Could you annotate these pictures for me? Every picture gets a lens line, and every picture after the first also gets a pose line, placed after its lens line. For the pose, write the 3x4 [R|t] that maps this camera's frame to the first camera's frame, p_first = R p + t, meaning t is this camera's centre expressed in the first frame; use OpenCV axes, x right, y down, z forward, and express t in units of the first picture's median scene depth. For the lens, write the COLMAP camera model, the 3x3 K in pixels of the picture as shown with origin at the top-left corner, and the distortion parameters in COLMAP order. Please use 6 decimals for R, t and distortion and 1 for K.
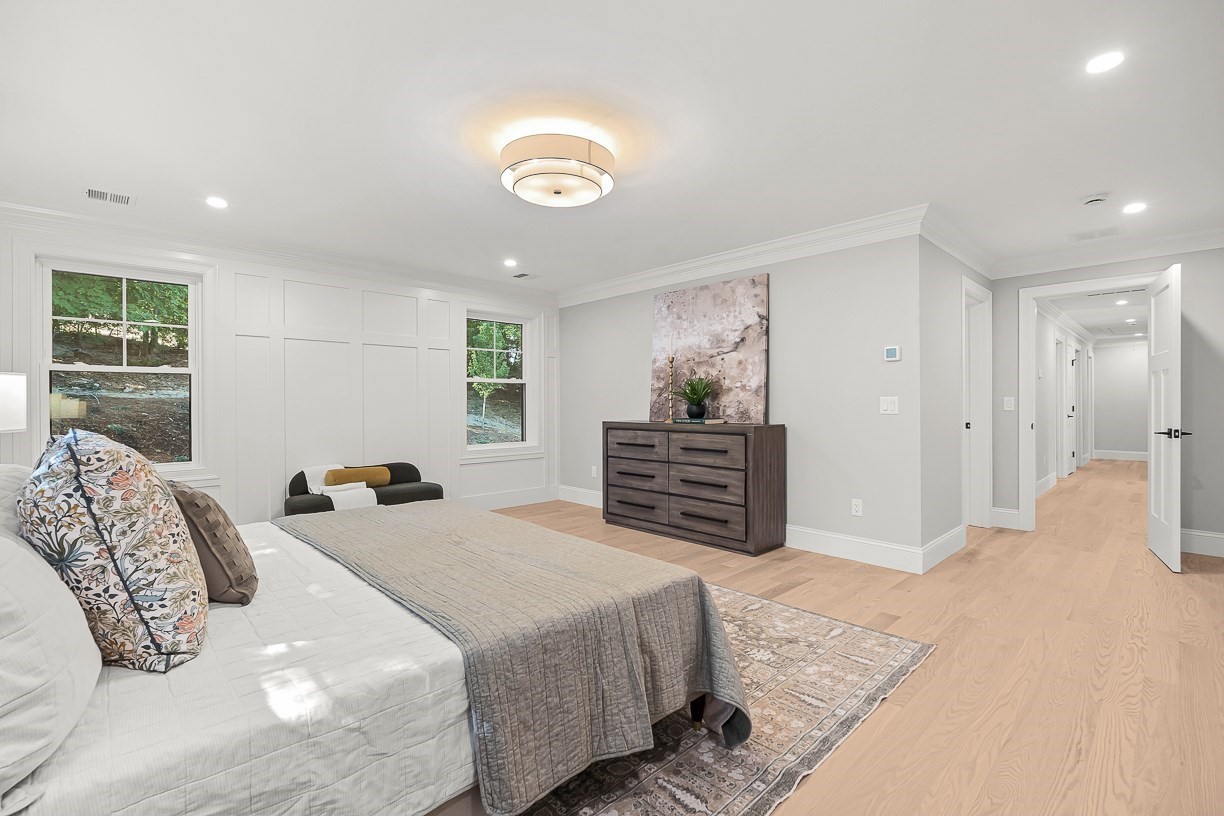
lens RADIAL K [[543.6, 0, 607.5], [0, 543.6, 403.0], [0, 0, 1]] dist [-0.005838, 0.000878]
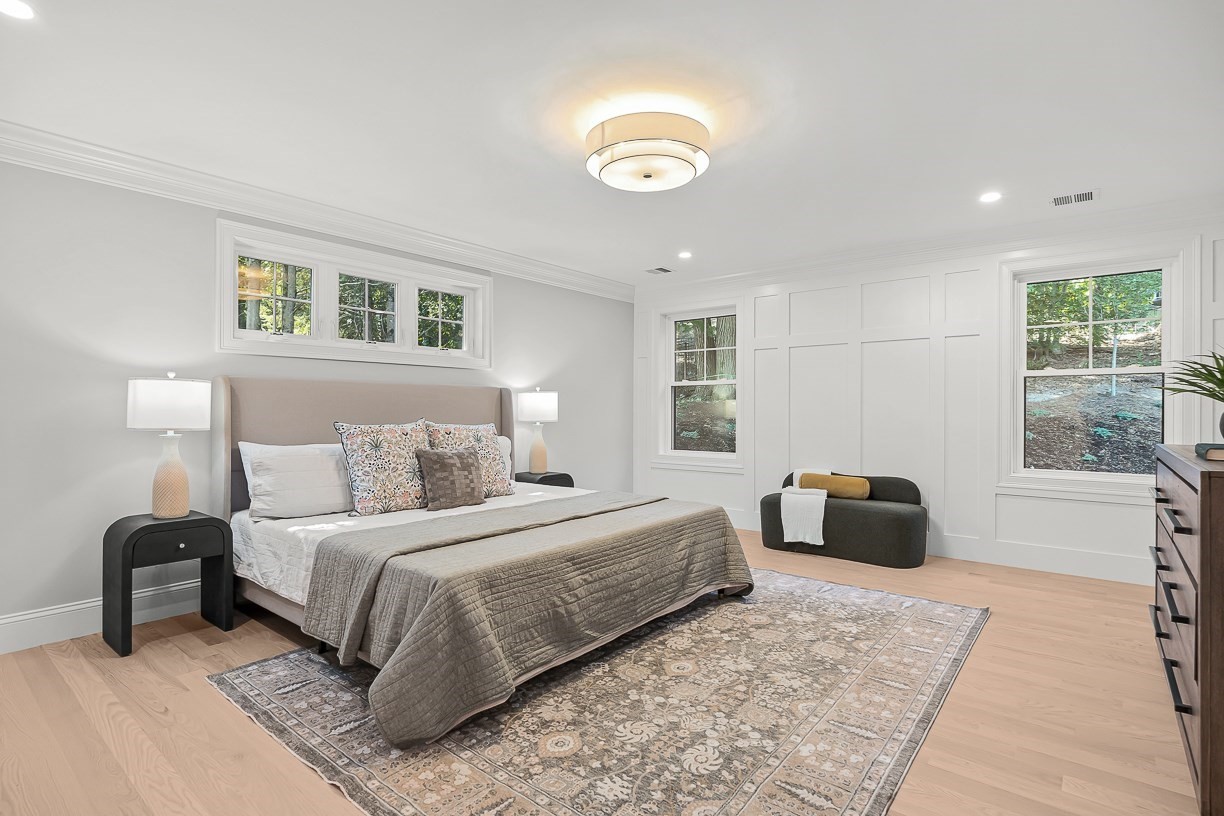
lens RADIAL K [[600.8, 0, 608.2], [0, 600.8, 410.9], [0, 0, 1]] dist [-0.000345, 0.000173]
pose [[0.121946, 0.004638, -0.992526, 0.910768], [0.000030, 0.999989, 0.004676, 0.002016], [0.992537, -0.000600, 0.121945, 0.822142]]
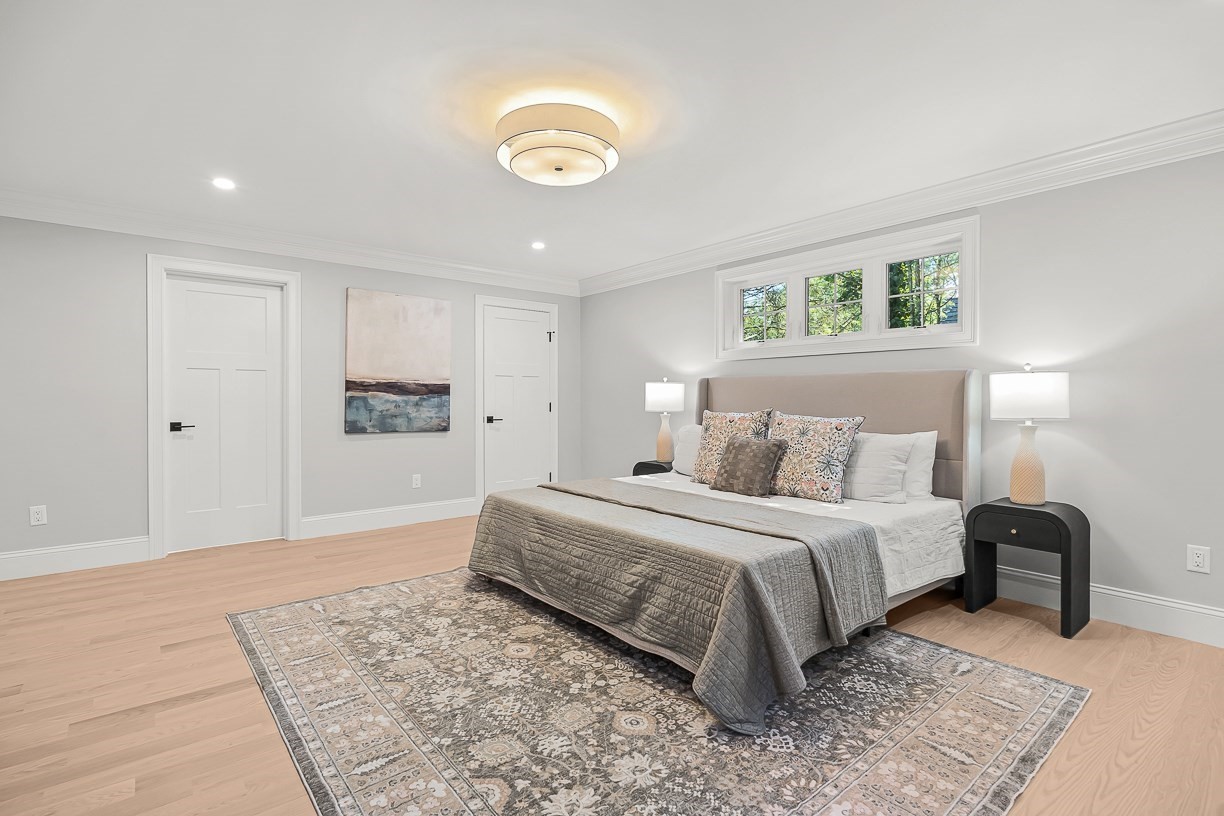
lens RADIAL K [[568.8, 0, 610.9], [0, 568.8, 403.0], [0, 0, 1]] dist [0.001169, 0.000314]
pose [[-0.997900, 0.000710, 0.064763, -0.244791], [0.001070, 0.999984, 0.005523, 0.005411], [-0.064758, 0.005581, -0.997885, 1.985596]]
